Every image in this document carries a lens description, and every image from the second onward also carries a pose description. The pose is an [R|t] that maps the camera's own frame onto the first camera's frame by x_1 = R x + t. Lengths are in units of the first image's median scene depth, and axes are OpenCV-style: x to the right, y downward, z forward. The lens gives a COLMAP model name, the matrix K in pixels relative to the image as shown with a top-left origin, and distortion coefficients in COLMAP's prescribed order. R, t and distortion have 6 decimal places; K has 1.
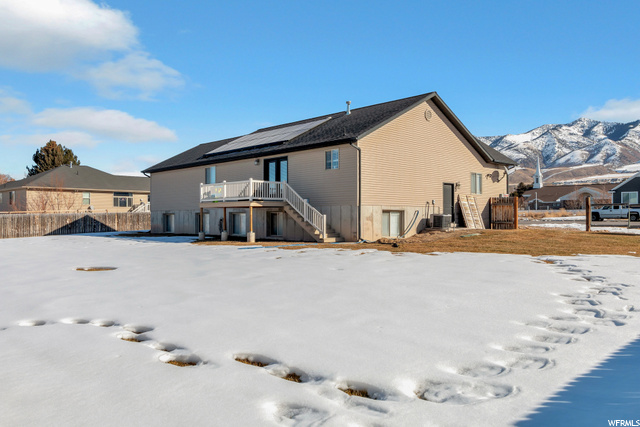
lens RADIAL K [[539.5, 0, 319.8], [0, 539.5, 214.1], [0, 0, 1]] dist [-0.002763, -0.000851]
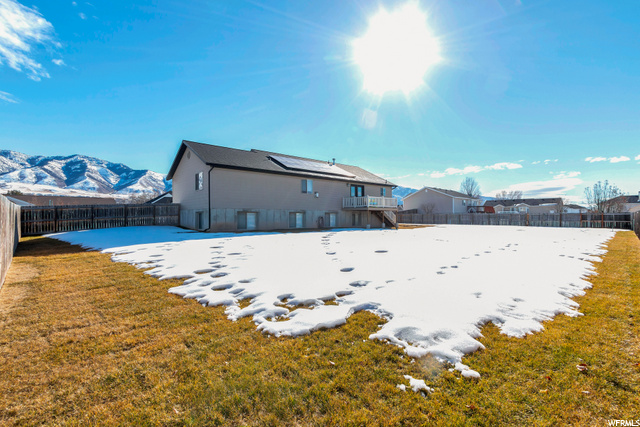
lens RADIAL K [[292.1, 0, 319.7], [0, 292.1, 216.6], [0, 0, 1]] dist [0.008315, -0.001016]
pose [[0.021521, 0.011602, 0.999701, -1.063489], [-0.003305, 0.999928, -0.011533, 0.018445], [-0.999763, -0.003056, 0.021558, 1.070973]]
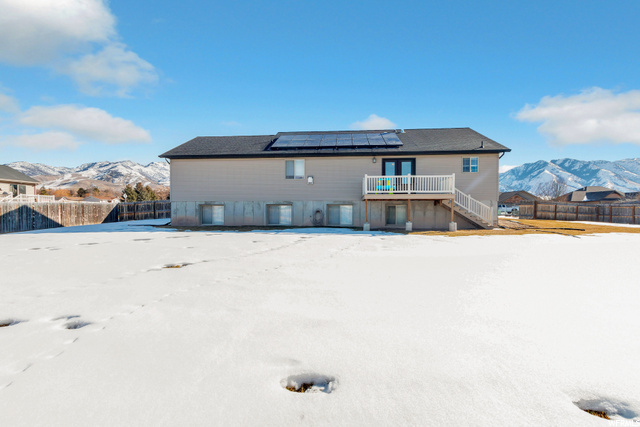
lens RADIAL K [[292.1, 0, 319.9], [0, 292.1, 210.2], [0, 0, 1]] dist [0.008315, -0.001016]
pose [[0.730541, 0.001598, 0.682867, -0.615860], [-0.007925, 0.999950, 0.006138, 0.005185], [-0.682823, -0.009896, 0.730517, 0.632106]]
